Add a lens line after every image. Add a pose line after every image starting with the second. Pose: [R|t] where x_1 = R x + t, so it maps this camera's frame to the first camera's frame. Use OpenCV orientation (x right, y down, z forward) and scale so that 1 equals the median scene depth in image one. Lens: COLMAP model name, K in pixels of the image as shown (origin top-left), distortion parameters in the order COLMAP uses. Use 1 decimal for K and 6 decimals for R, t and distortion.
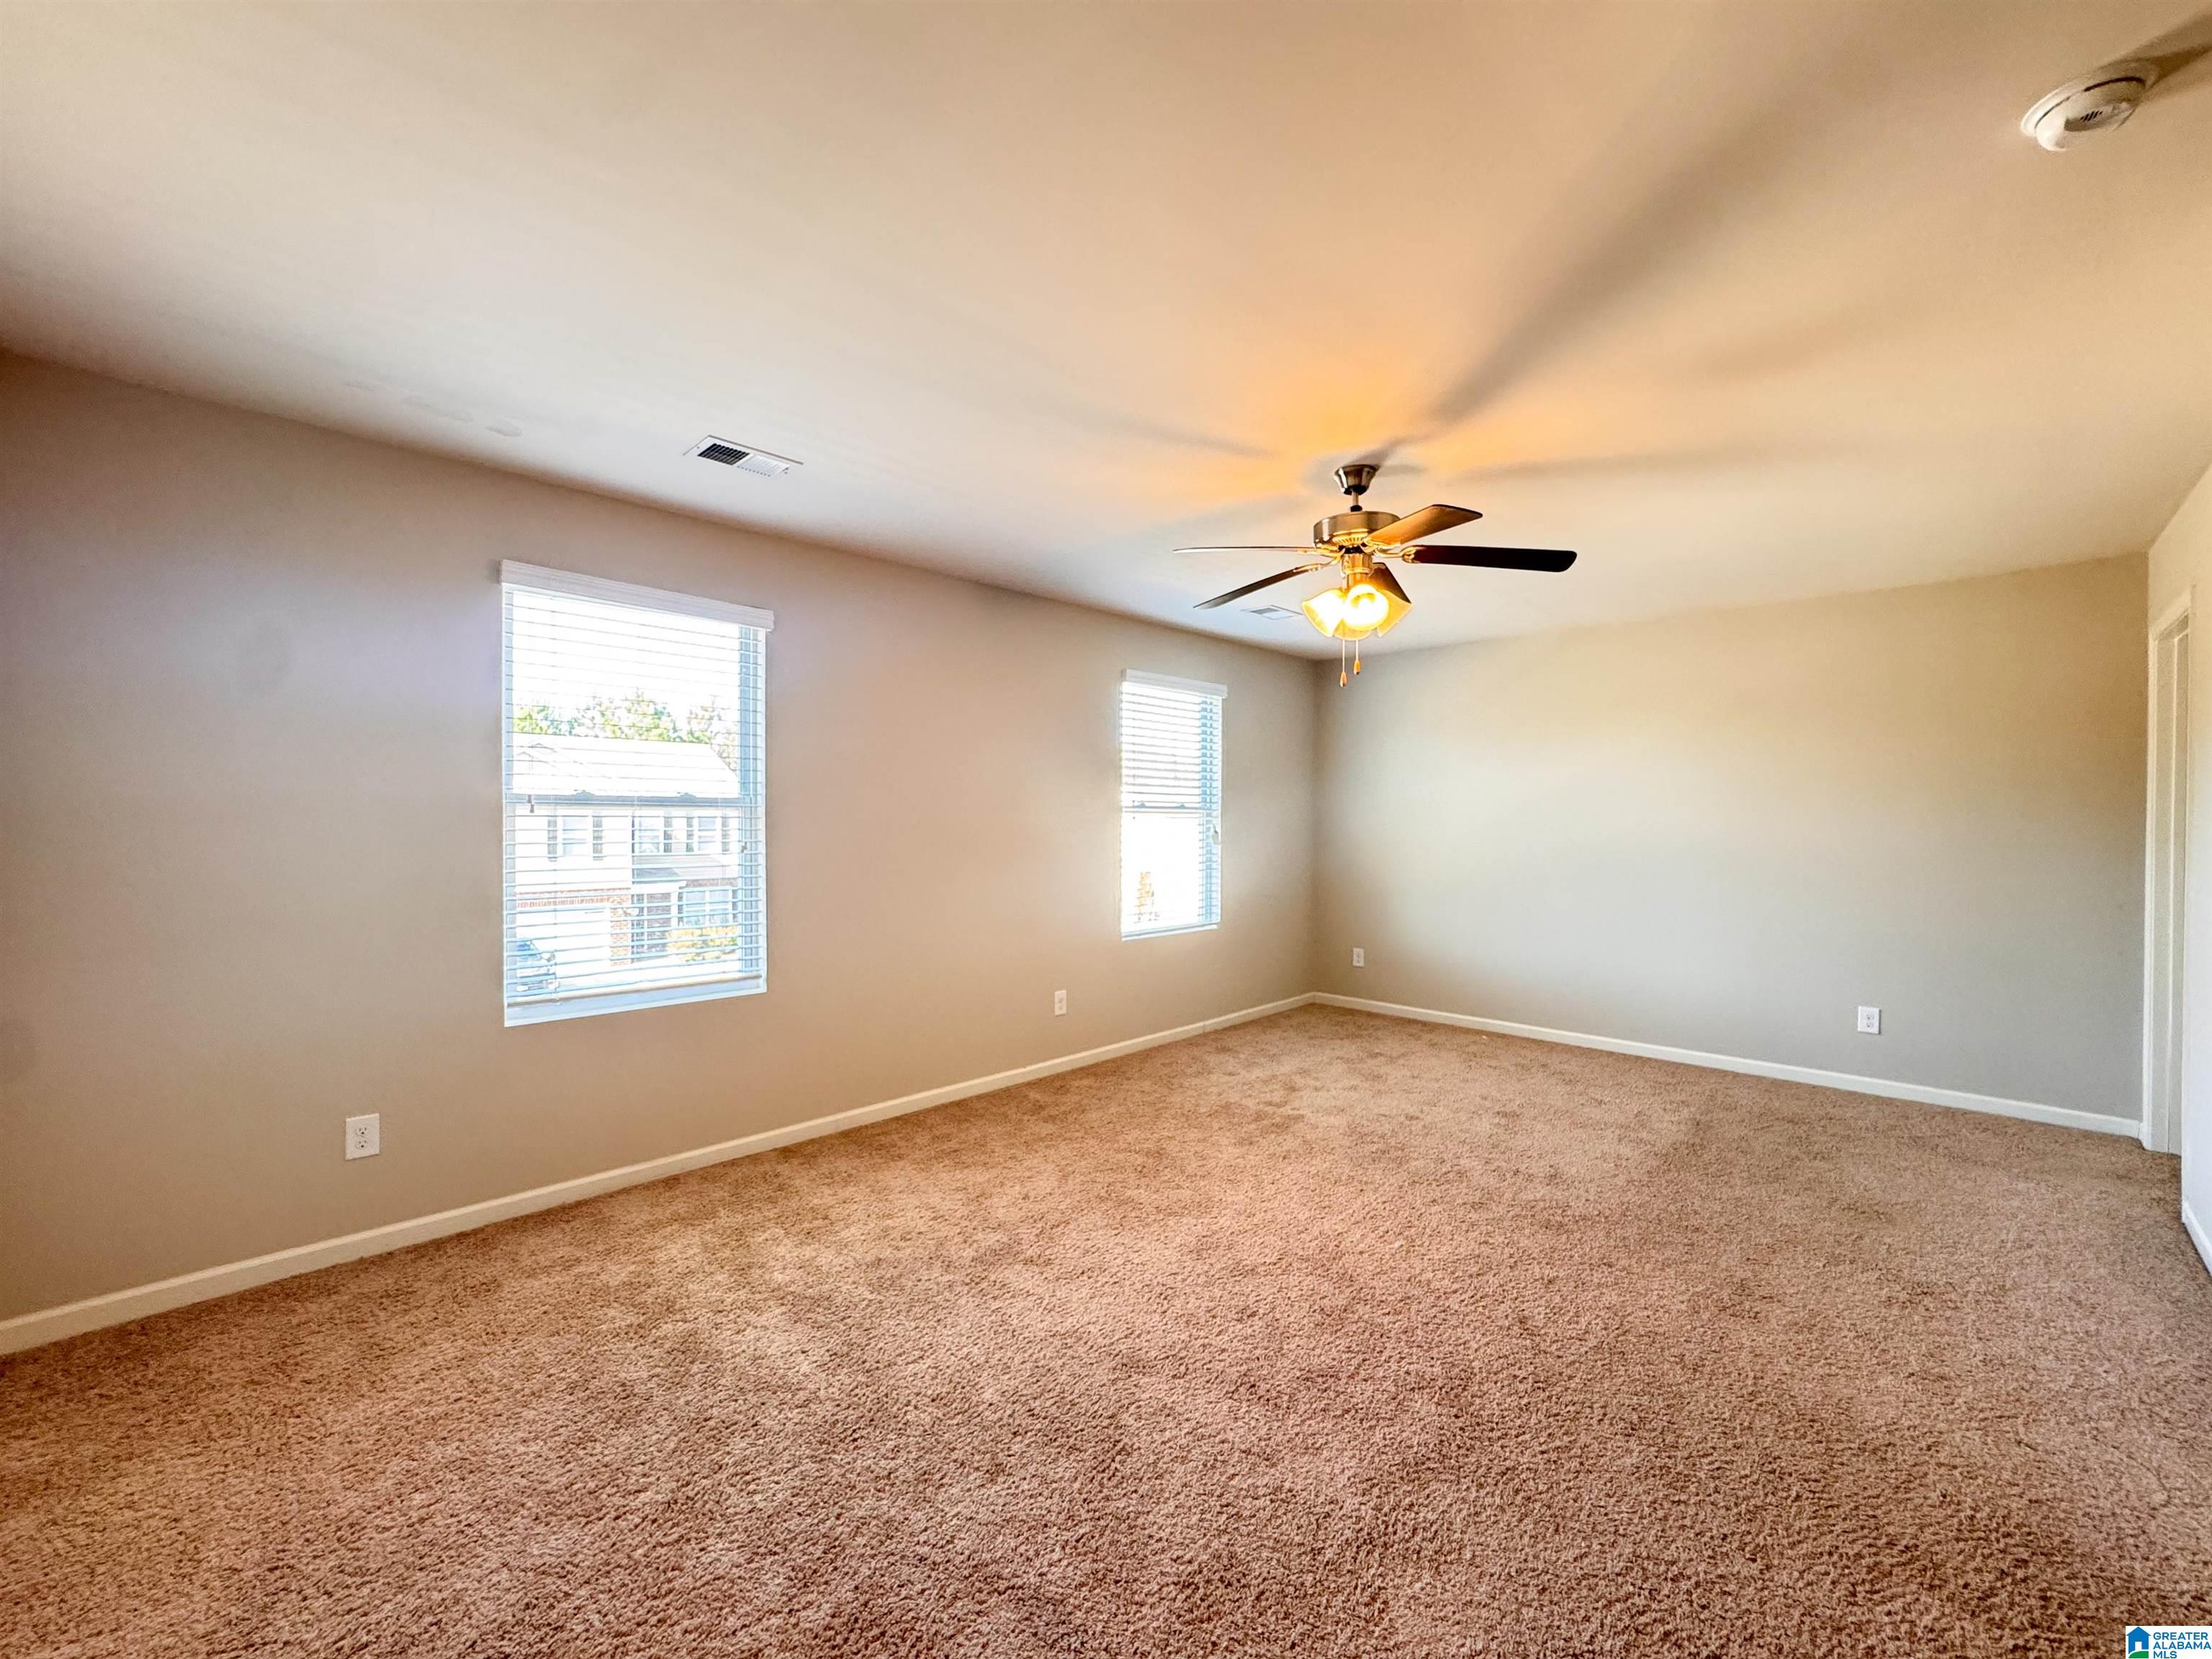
lens RADIAL K [[903.1, 0, 1110.6], [0, 903.1, 833.5], [0, 0, 1]] dist [-0.004851, 0.001952]
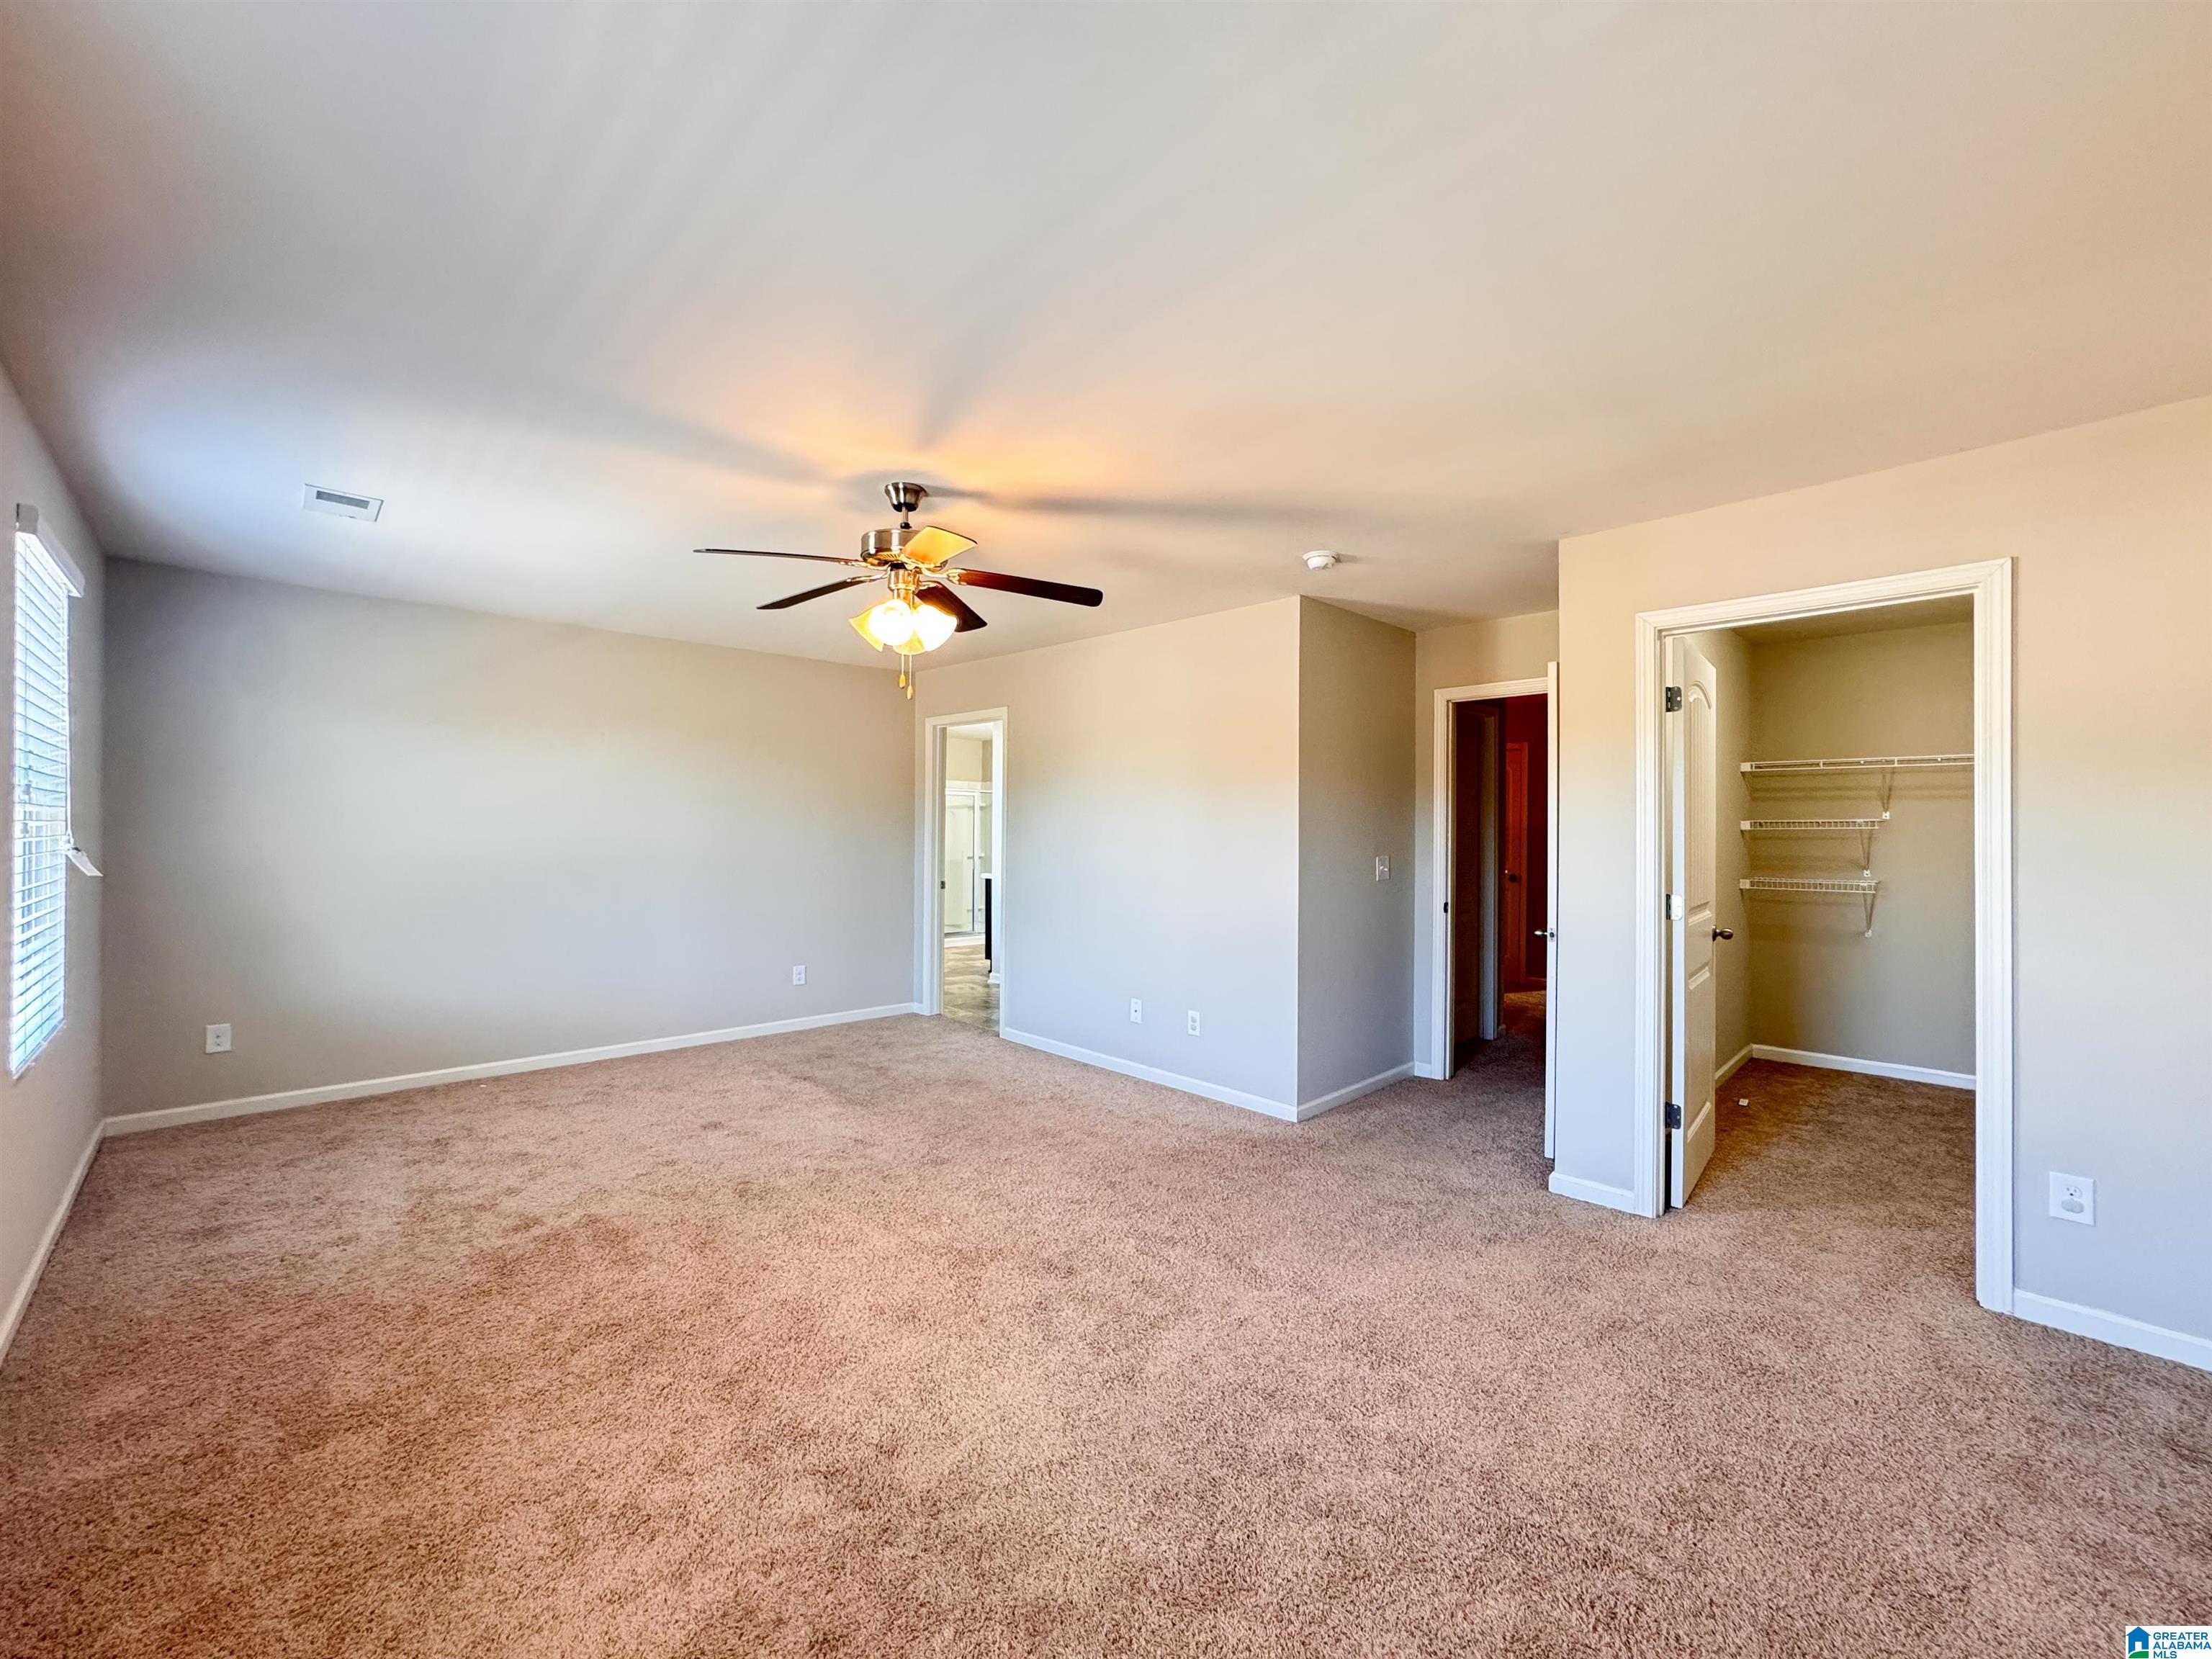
lens RADIAL K [[903.1, 0, 1096.1], [0, 903.1, 832.8], [0, 0, 1]] dist [-0.004851, 0.001952]
pose [[0.019633, -0.000321, 0.999807, -0.541720], [0.002311, 0.999997, 0.000276, -0.008501], [-0.999805, 0.002305, 0.019633, 0.563272]]
